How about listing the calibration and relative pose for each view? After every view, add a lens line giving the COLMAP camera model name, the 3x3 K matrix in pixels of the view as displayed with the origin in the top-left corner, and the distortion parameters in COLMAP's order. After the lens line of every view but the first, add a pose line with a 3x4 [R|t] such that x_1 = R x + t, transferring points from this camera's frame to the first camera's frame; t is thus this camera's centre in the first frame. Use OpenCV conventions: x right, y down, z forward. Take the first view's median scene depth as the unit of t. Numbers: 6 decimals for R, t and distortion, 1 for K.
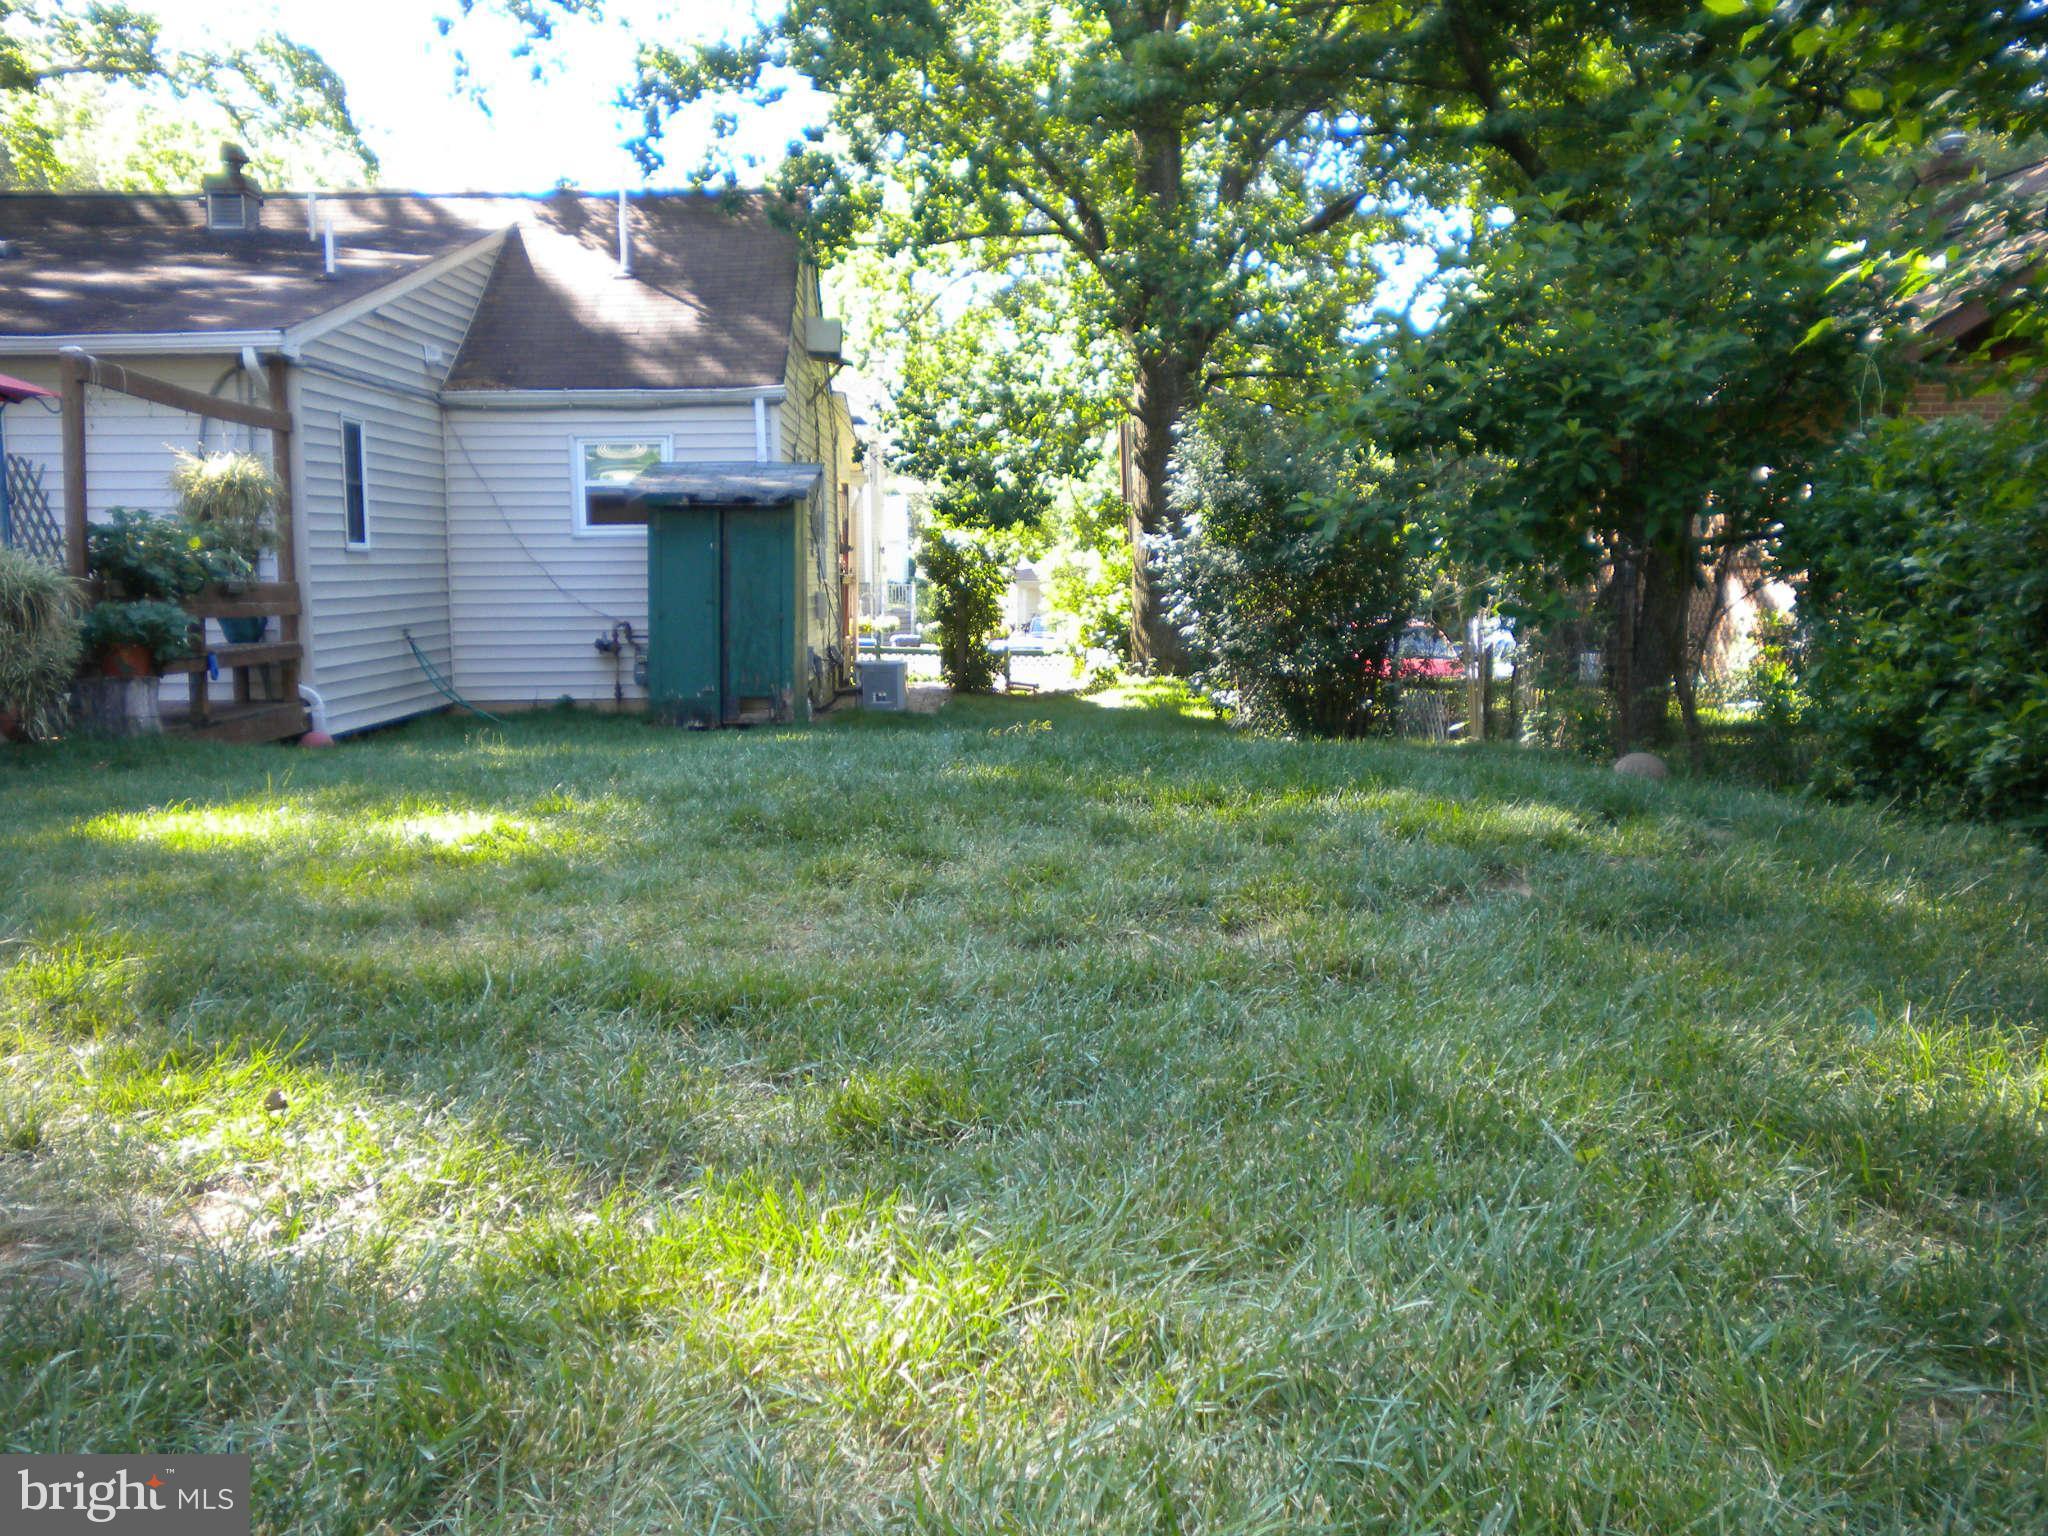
lens RADIAL K [[1941.2, 0, 1024.0], [0, 1941.2, 768.0], [0, 0, 1]] dist [0.003012, 0.029864]
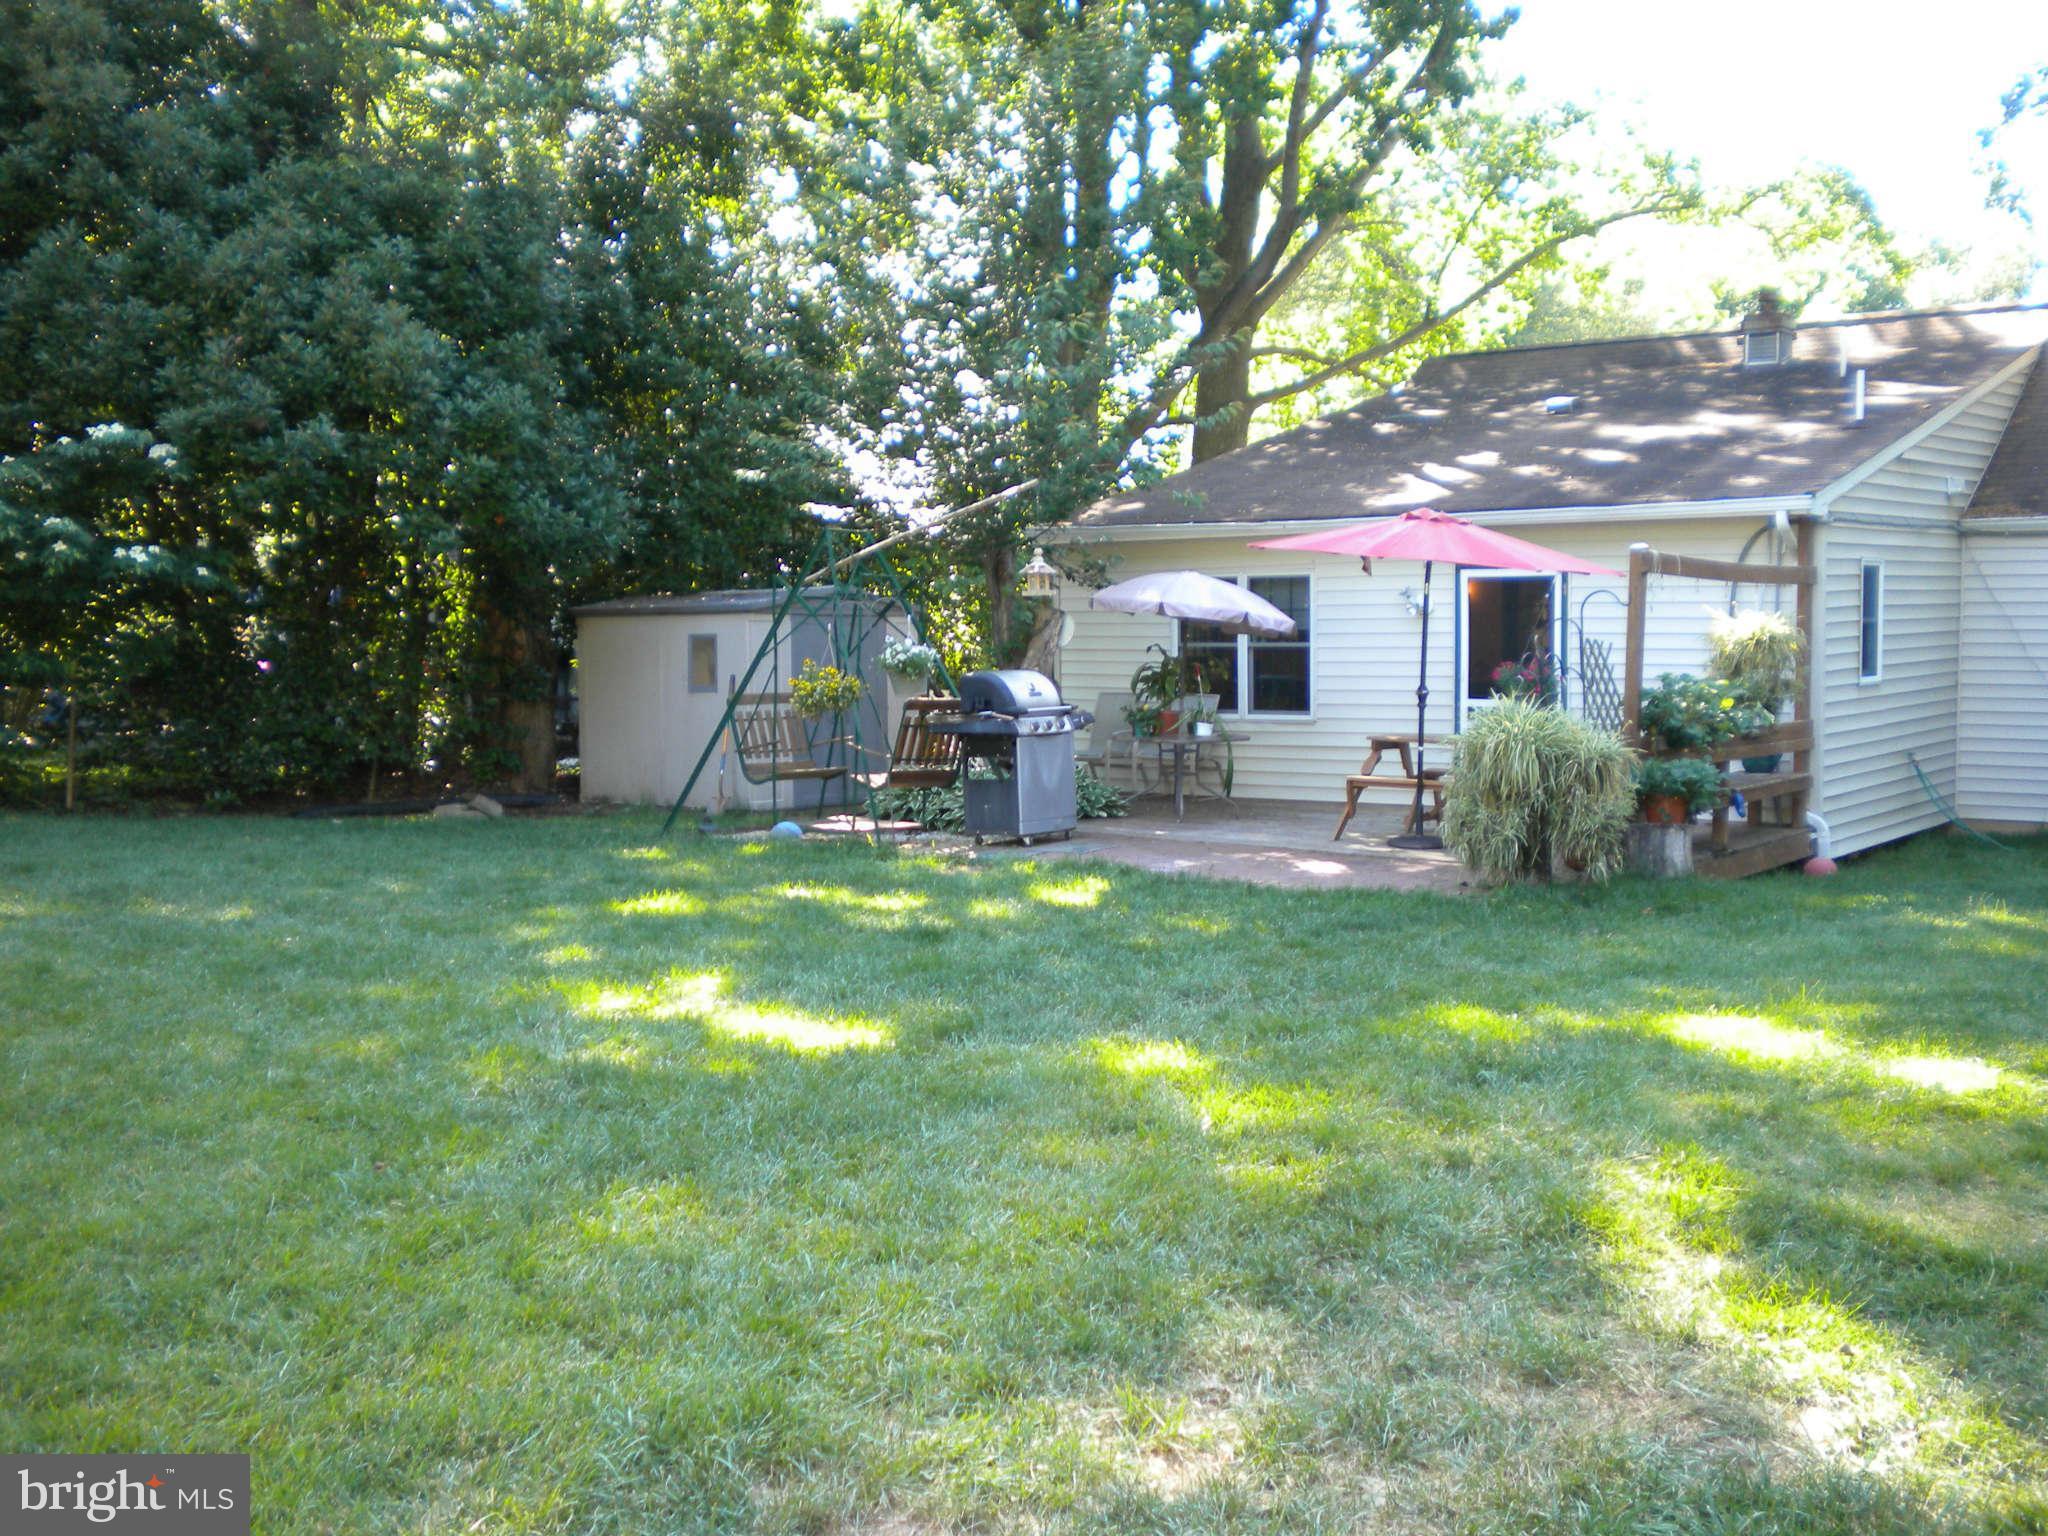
lens RADIAL K [[1952.1, 0, 1024.0], [0, 1952.1, 768.0], [0, 0, 1]] dist [0.012501, -0.025287]
pose [[0.747038, 0.046891, -0.663125, 0.025665], [-0.058778, 0.998261, 0.004372, -0.047895], [0.662177, 0.035711, 0.748496, -0.114611]]
